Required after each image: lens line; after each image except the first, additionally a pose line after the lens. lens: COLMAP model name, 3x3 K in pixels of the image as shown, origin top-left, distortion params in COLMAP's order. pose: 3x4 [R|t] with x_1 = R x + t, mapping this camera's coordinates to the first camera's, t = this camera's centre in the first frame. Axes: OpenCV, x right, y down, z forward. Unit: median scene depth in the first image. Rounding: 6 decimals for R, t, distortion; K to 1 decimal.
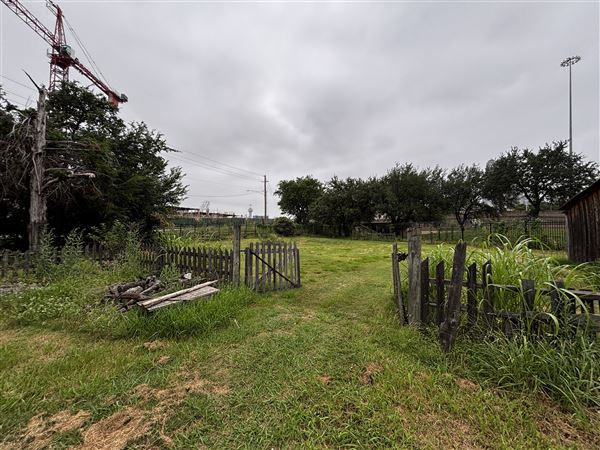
lens RADIAL K [[240.3, 0, 300.0], [0, 240.3, 225.0], [0, 0, 1]] dist [0.013802, -0.005653]
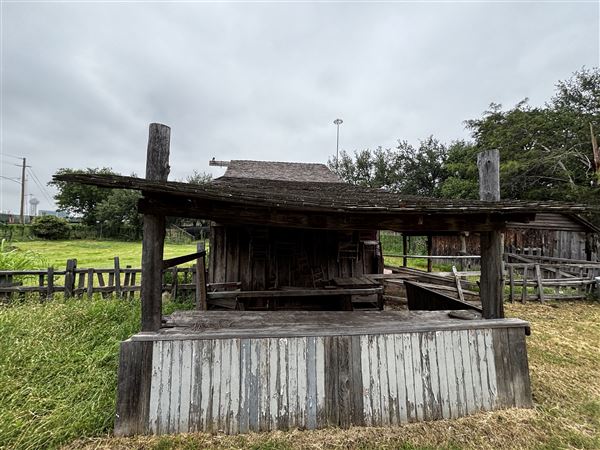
lens RADIAL K [[241.6, 0, 299.2], [0, 241.6, 225.5], [0, 0, 1]] dist [0.001217, 0.000639]
pose [[0.811732, 0.031564, 0.583176, 0.098644], [-0.025437, 0.999502, -0.018691, -0.004469], [-0.583476, 0.000338, 0.812130, -0.091161]]
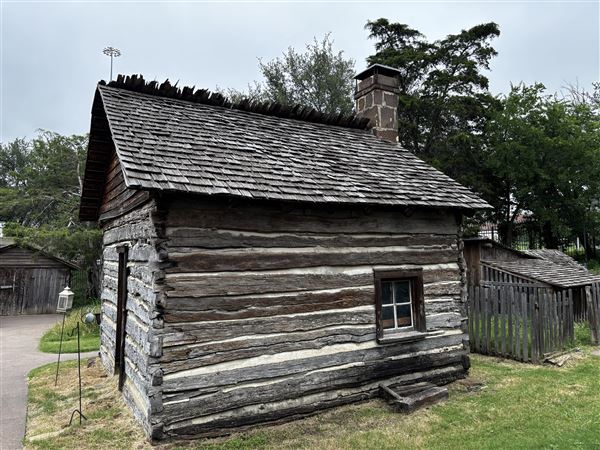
lens RADIAL K [[452.7, 0, 298.0], [0, 452.7, 222.1], [0, 0, 1]] dist [0.049686, -0.058735]
pose [[0.487862, 0.054829, 0.871197, 0.139292], [-0.012592, 0.998364, -0.055781, -0.026813], [-0.872830, 0.016244, 0.487754, -0.400699]]
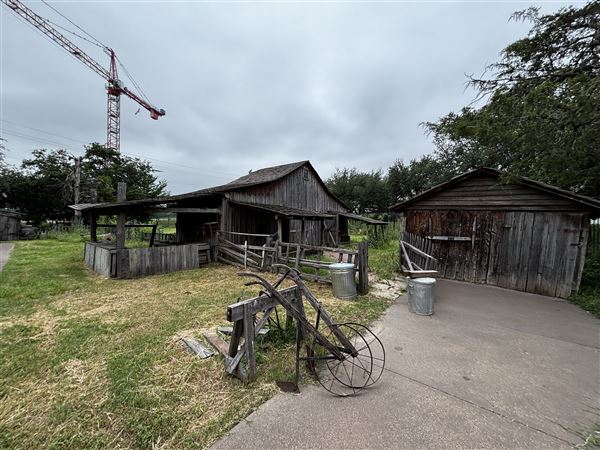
lens RADIAL K [[242.1, 0, 300.0], [0, 242.1, 225.0], [0, 0, 1]] dist [0.004104, -0.000575]
pose [[0.985509, 0.017283, -0.168739, 0.270846], [-0.010782, 0.999167, 0.039370, -0.005931], [0.169279, -0.036980, 0.984874, -0.181169]]
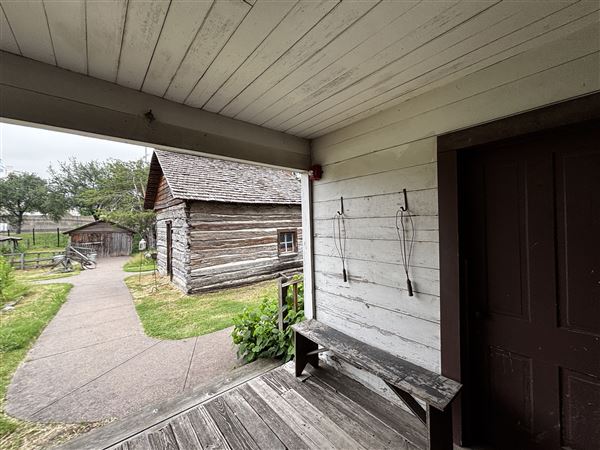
lens RADIAL K [[240.3, 0, 300.0], [0, 240.3, 225.0], [0, 0, 1]] dist [0.013802, -0.005653]
pose [[0.335172, -0.018396, 0.941977, 0.107758], [-0.001064, 0.999801, 0.019903, -0.027126], [-0.942156, -0.007674, 0.335086, -0.428138]]
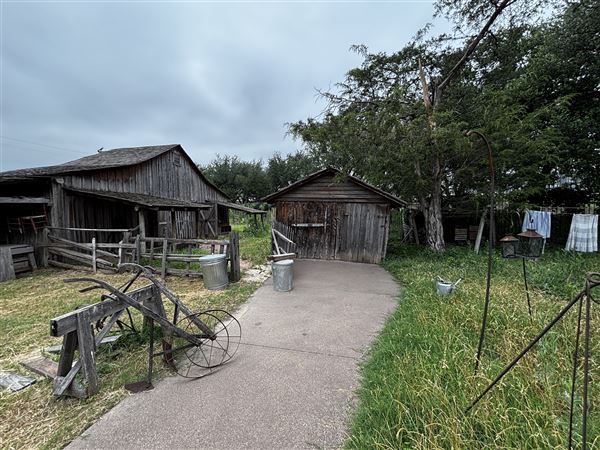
lens RADIAL K [[242.1, 0, 300.0], [0, 242.1, 225.0], [0, 0, 1]] dist [0.004104, -0.000575]
pose [[0.956696, -0.016243, 0.290634, 0.276700], [-0.007659, 0.996692, 0.080913, -0.007057], [-0.290987, -0.079635, 0.953407, -0.186064]]
